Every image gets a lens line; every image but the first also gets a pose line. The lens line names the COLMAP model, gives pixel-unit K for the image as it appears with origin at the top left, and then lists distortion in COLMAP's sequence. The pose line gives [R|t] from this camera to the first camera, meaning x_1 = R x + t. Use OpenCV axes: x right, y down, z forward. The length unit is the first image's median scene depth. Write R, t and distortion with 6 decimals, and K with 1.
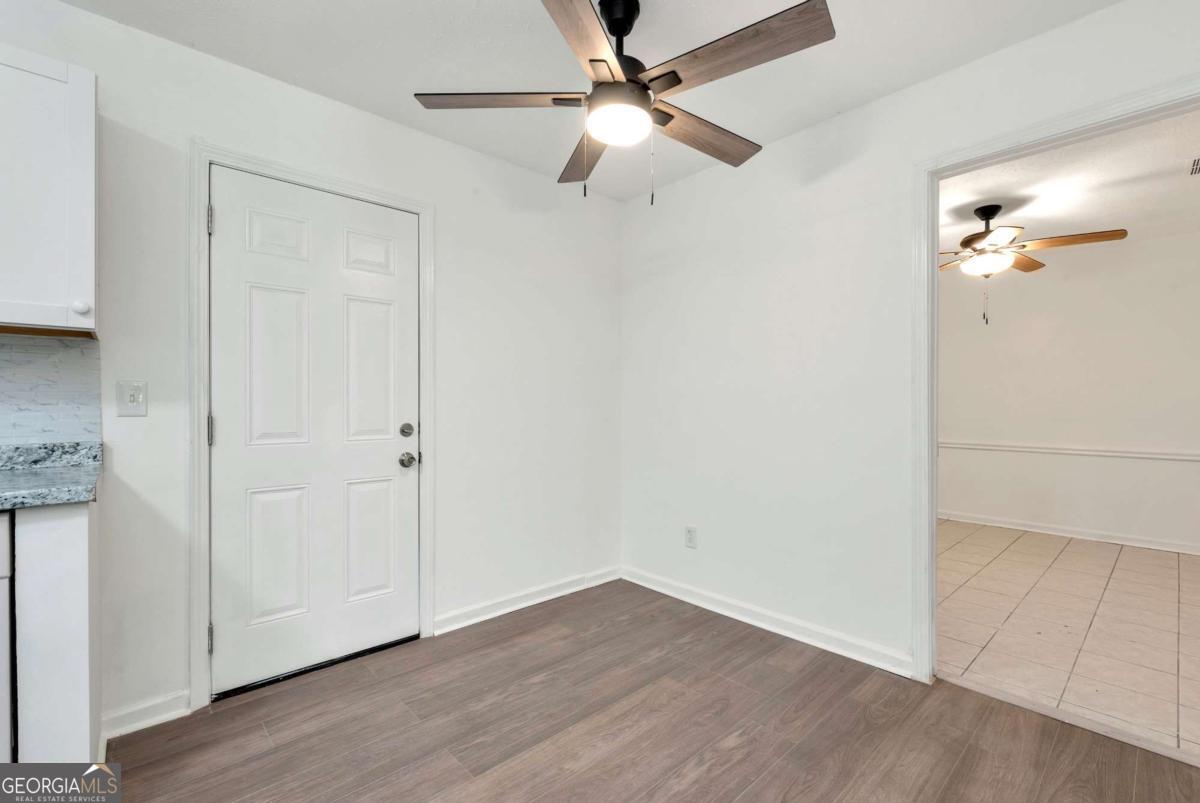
lens RADIAL K [[525.6, 0, 605.5], [0, 525.6, 407.4], [0, 0, 1]] dist [-0.000449, 0.000045]
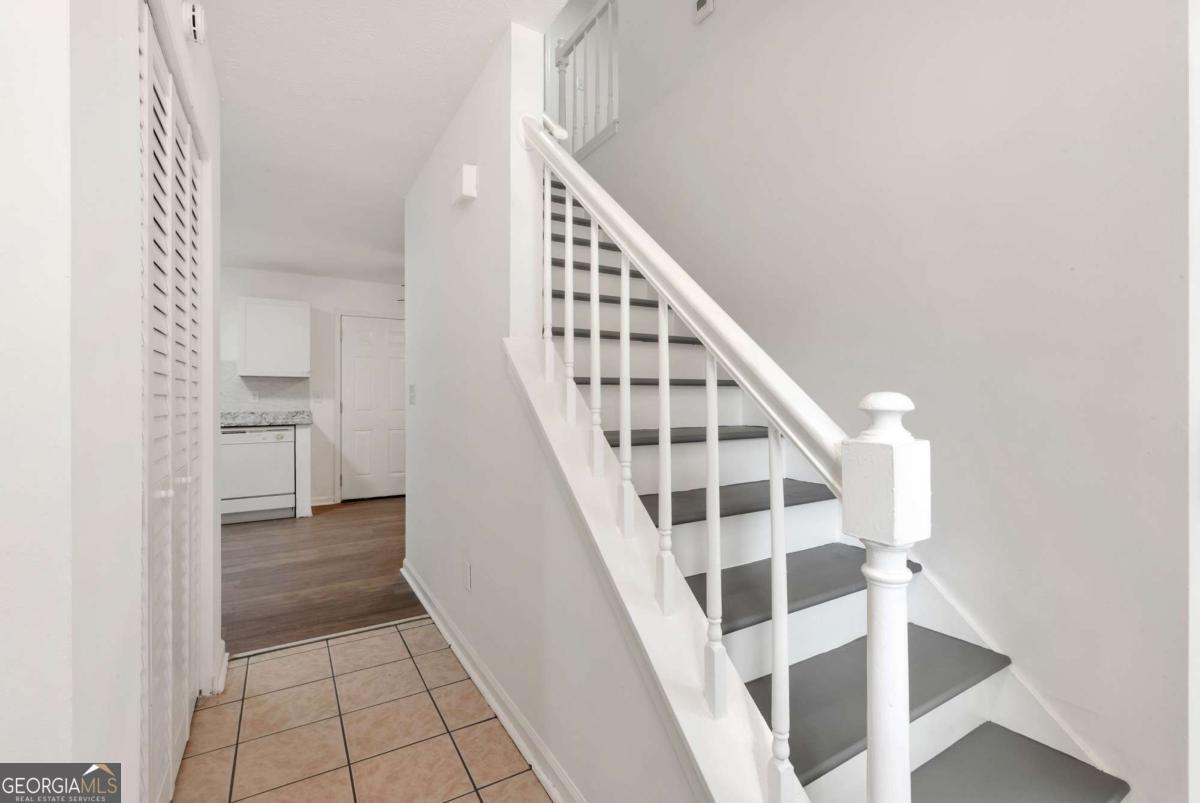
lens RADIAL K [[532.9, 0, 623.5], [0, 532.9, 396.3], [0, 0, 1]] dist [0.000088, -0.000048]
pose [[0.982972, -0.000986, -0.183753, 1.543927], [-0.000340, 0.999974, -0.007185, 0.000689], [0.183756, 0.007125, 0.982946, -1.875521]]
